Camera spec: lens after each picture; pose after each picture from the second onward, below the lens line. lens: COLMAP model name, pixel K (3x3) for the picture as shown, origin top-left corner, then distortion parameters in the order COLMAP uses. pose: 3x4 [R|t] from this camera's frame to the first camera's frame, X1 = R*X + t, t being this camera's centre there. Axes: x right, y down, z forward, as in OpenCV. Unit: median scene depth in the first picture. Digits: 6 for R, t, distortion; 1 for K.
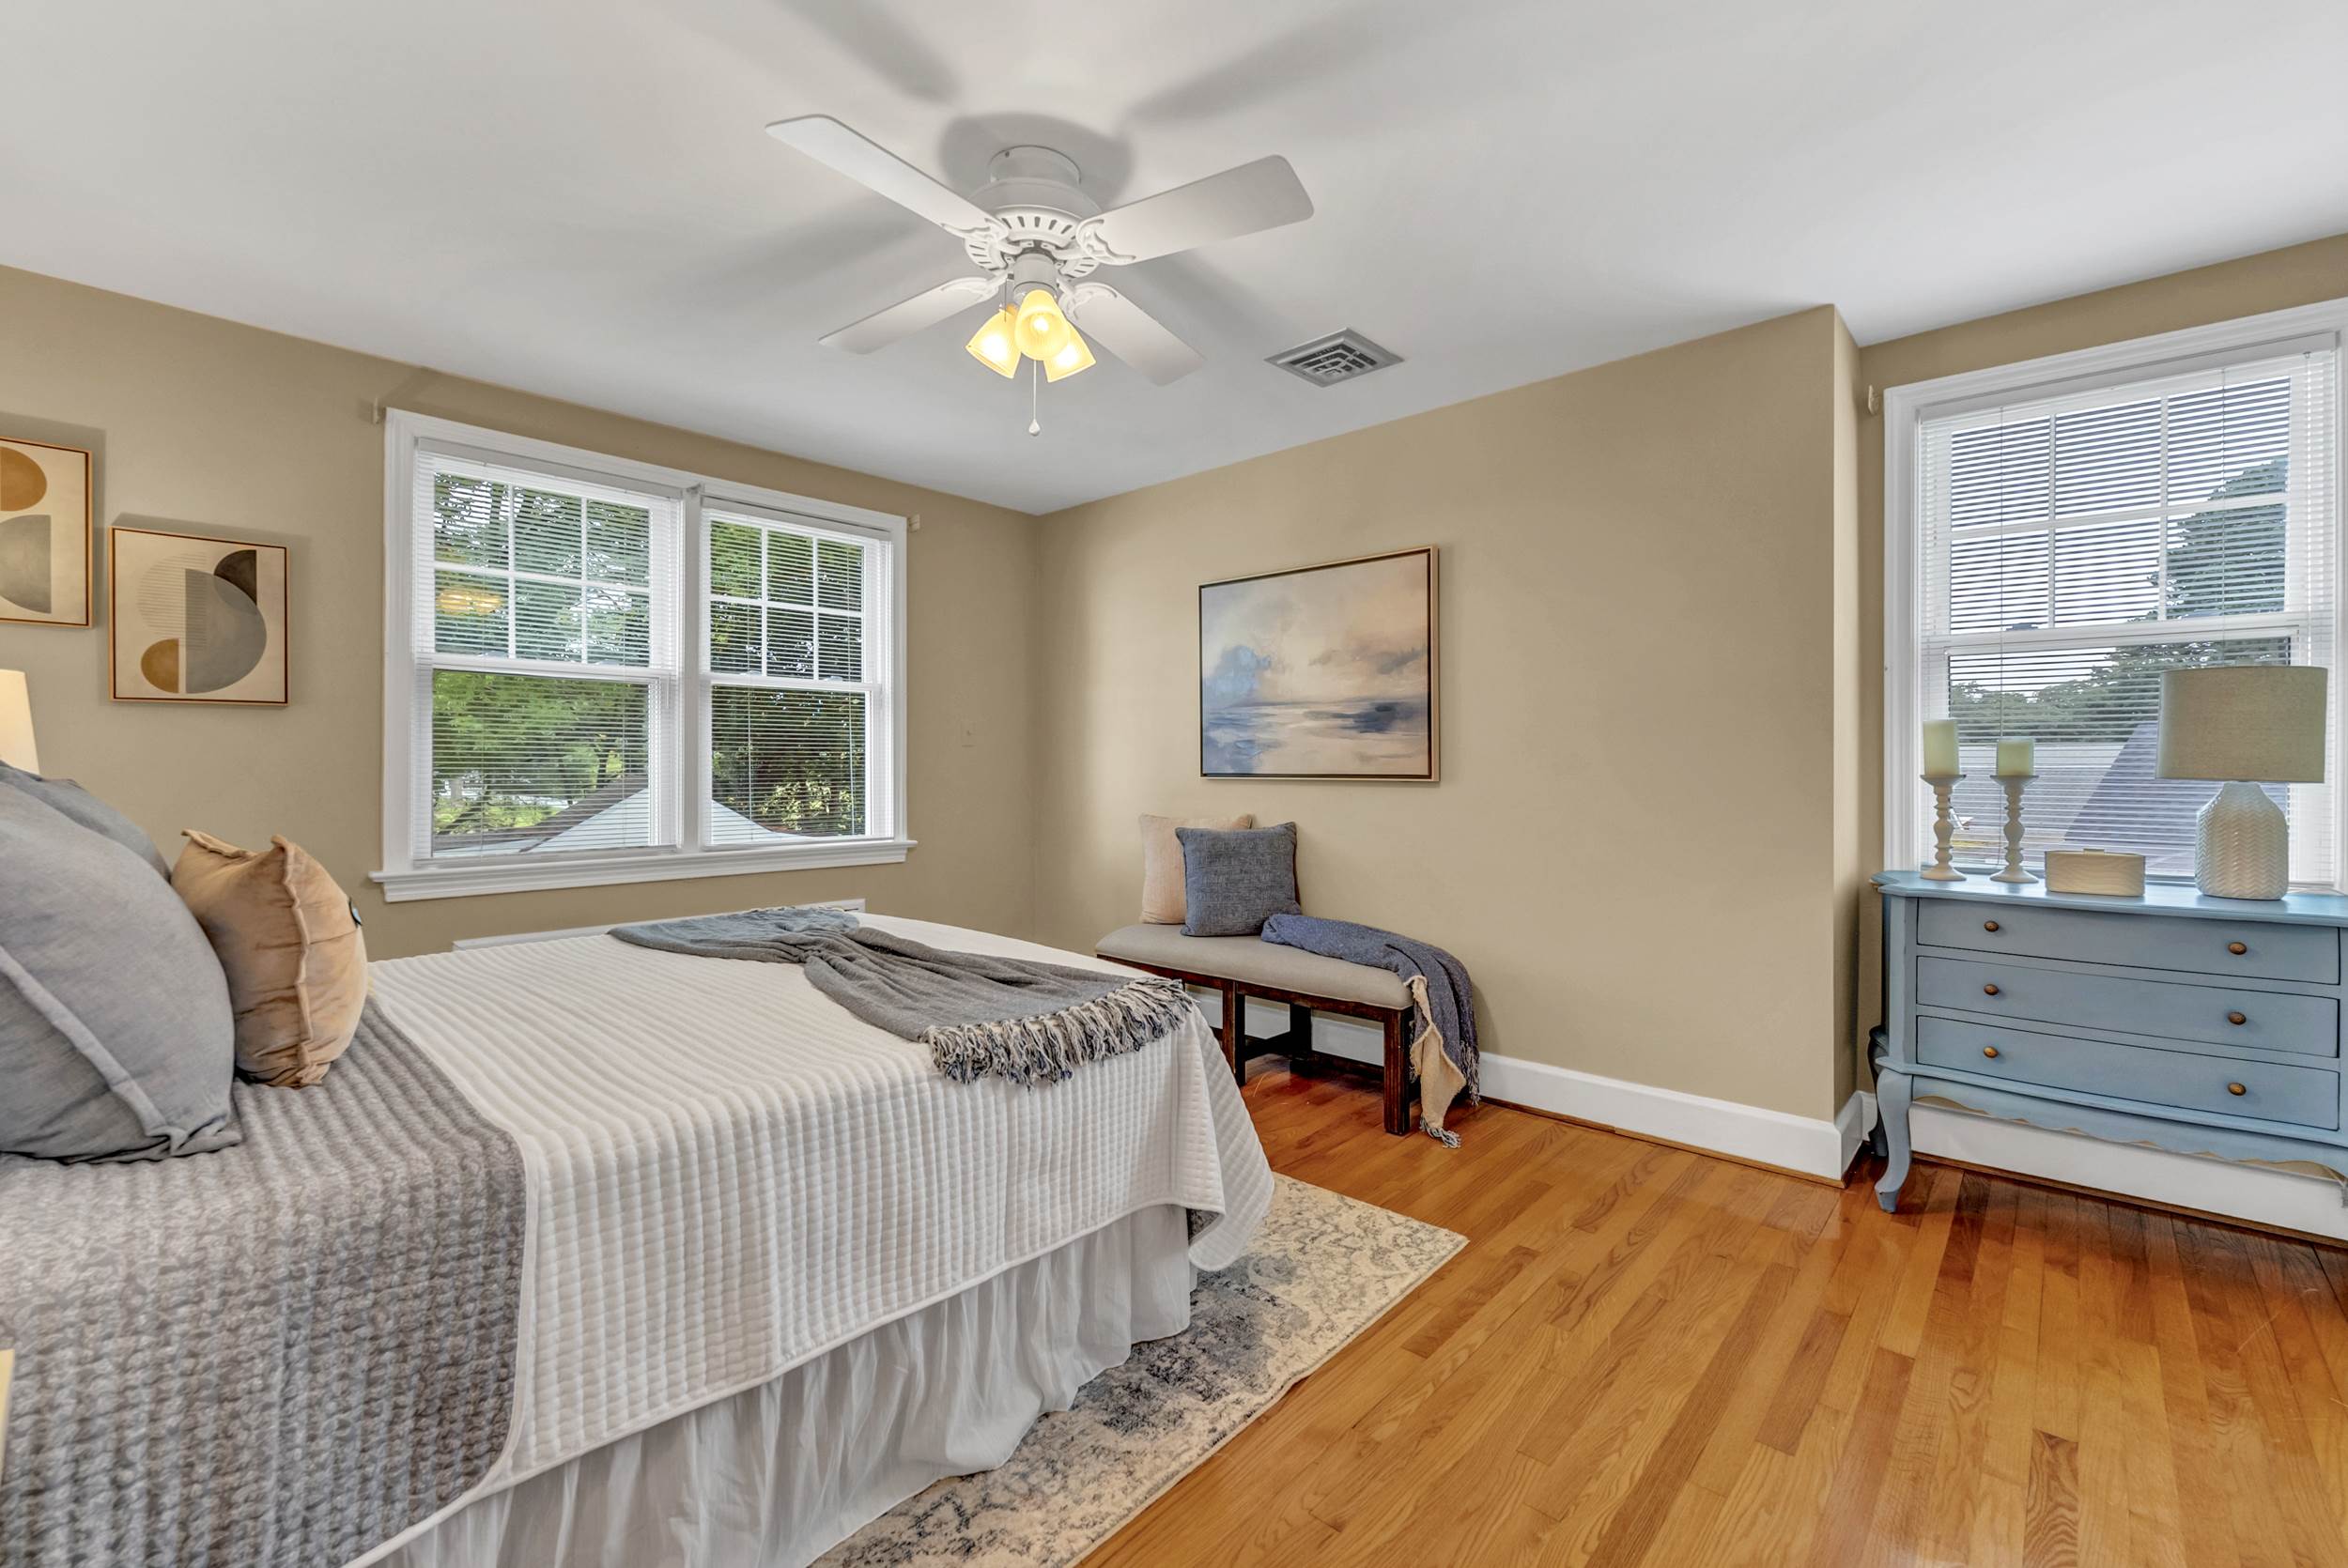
lens RADIAL K [[986.9, 0, 1174.0], [0, 986.9, 784.0], [0, 0, 1]] dist [-0.002414, -0.000363]
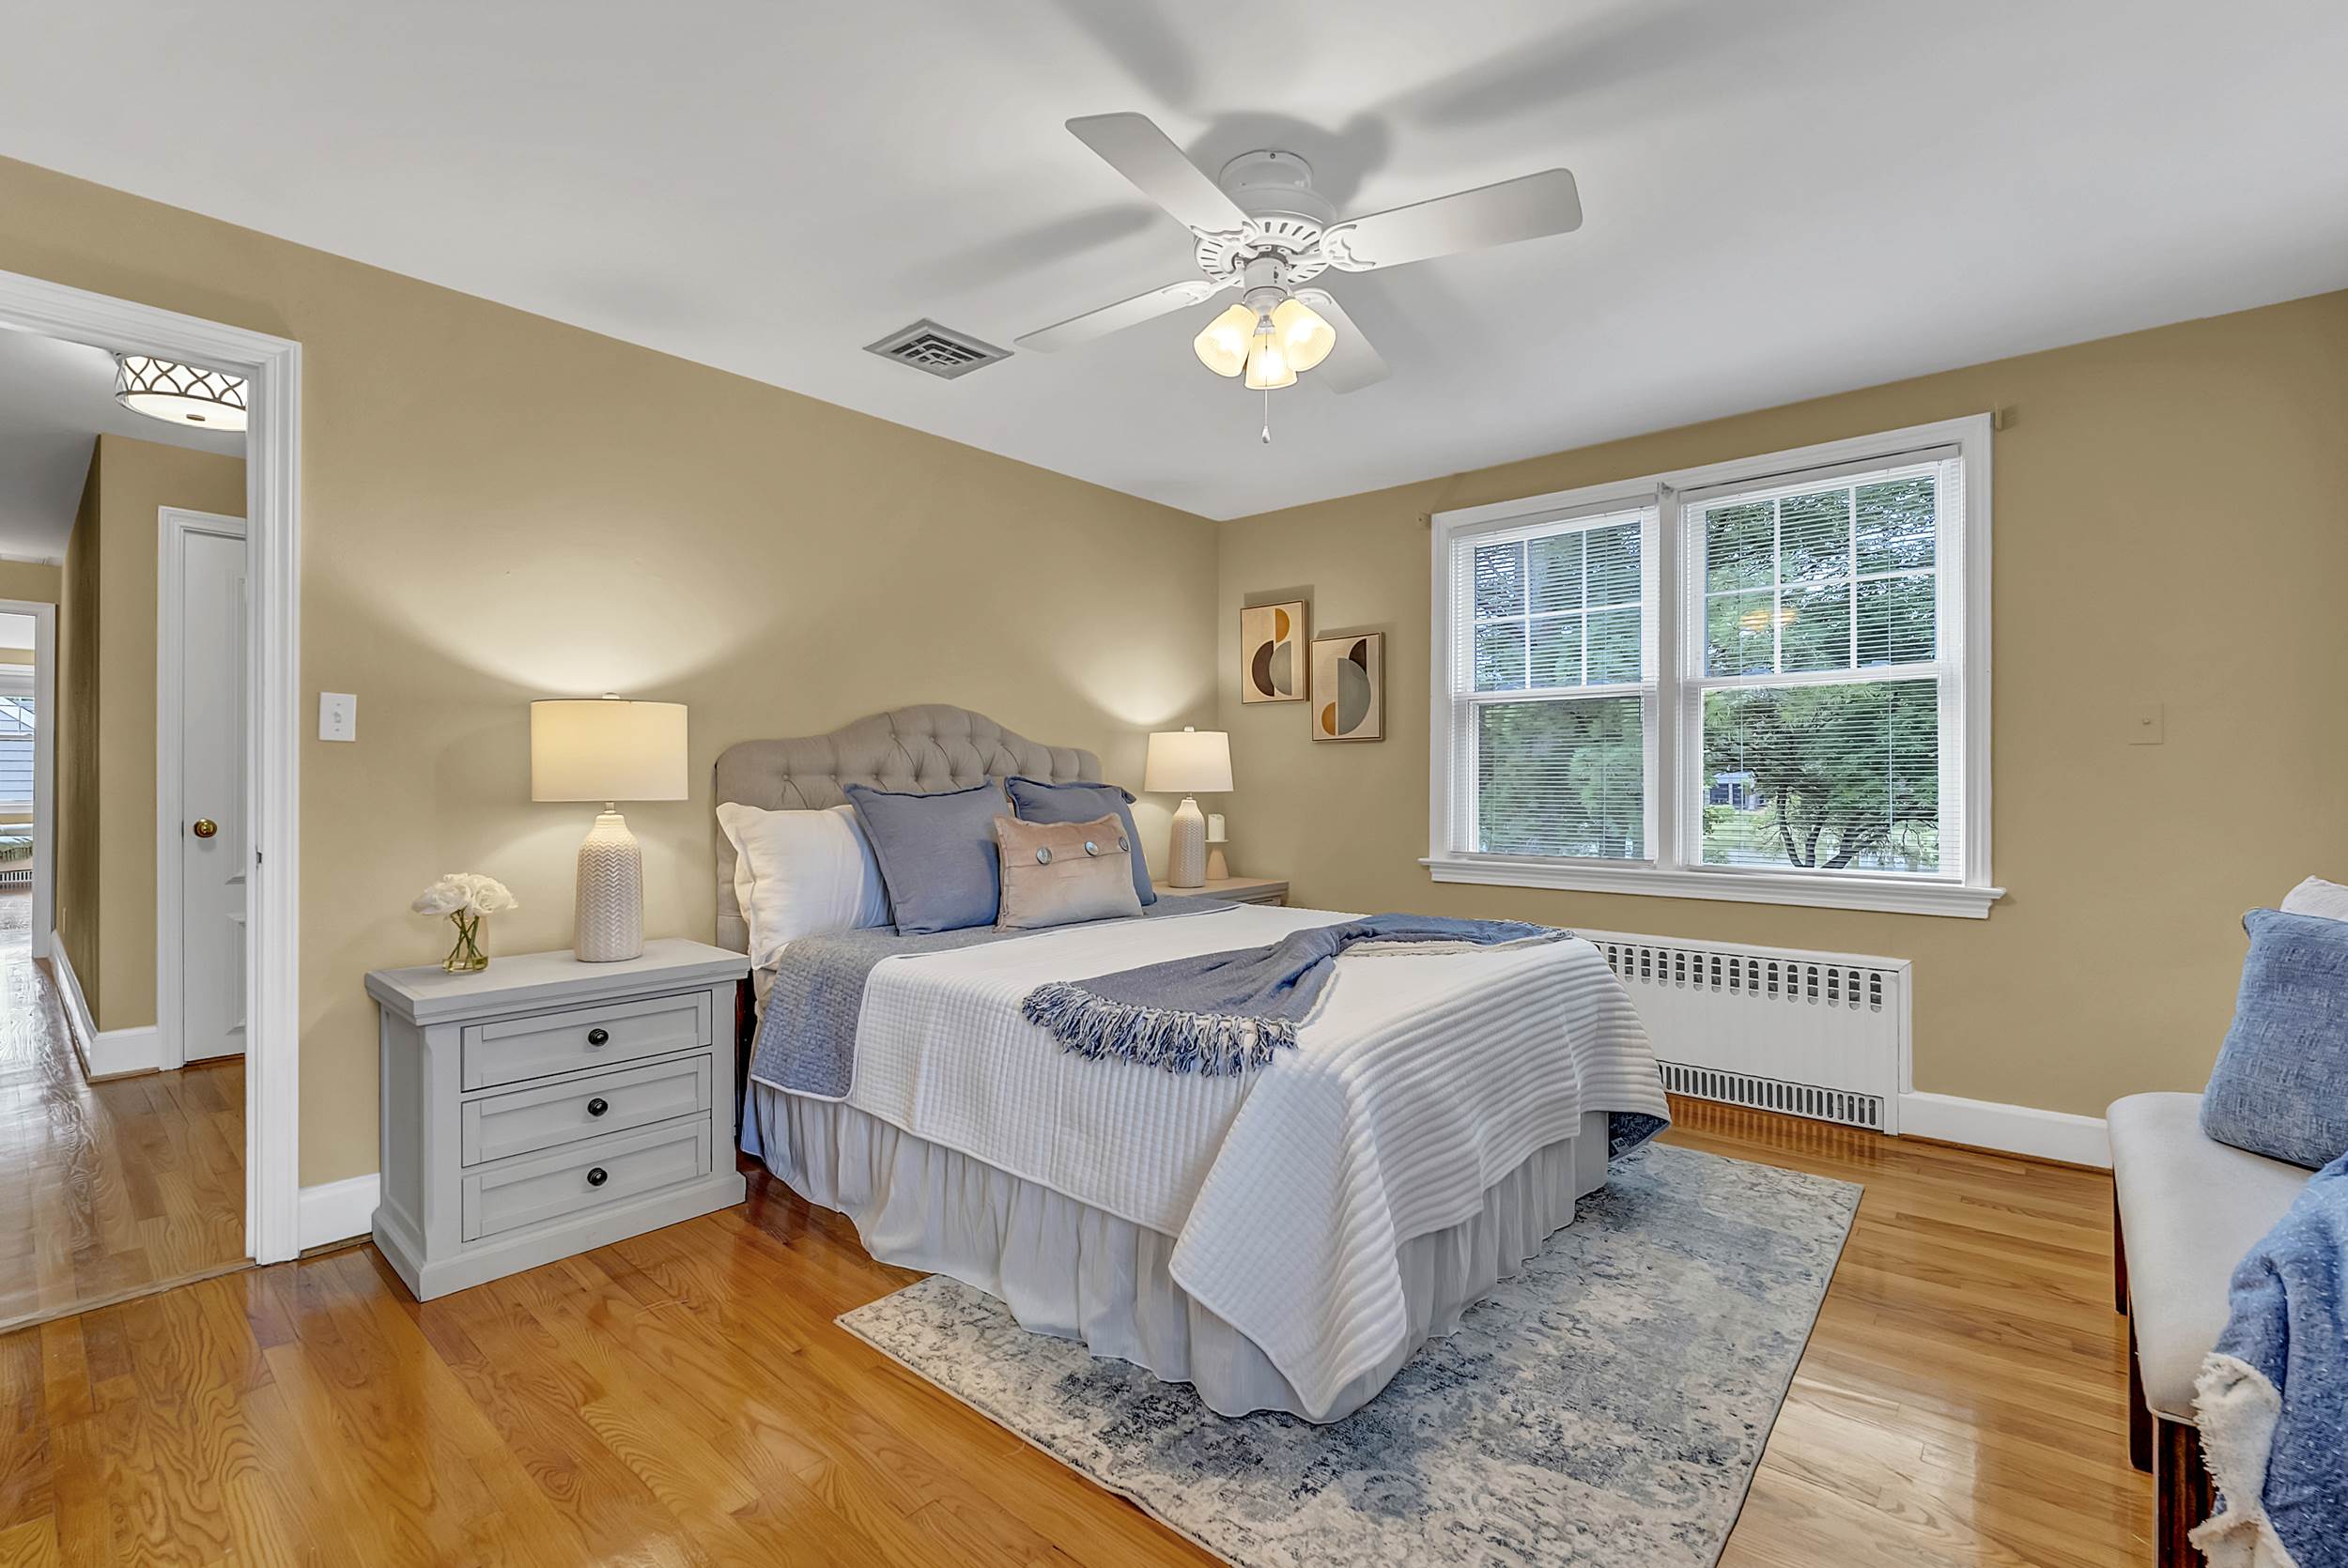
lens RADIAL K [[1050.8, 0, 1174.0], [0, 1050.8, 784.0], [0, 0, 1]] dist [-0.013126, -0.000163]
pose [[0.019736, 0.001492, -0.999804, 0.706459], [-0.014624, 0.999892, 0.001204, -0.010320], [0.999698, 0.014597, 0.019756, 0.694197]]
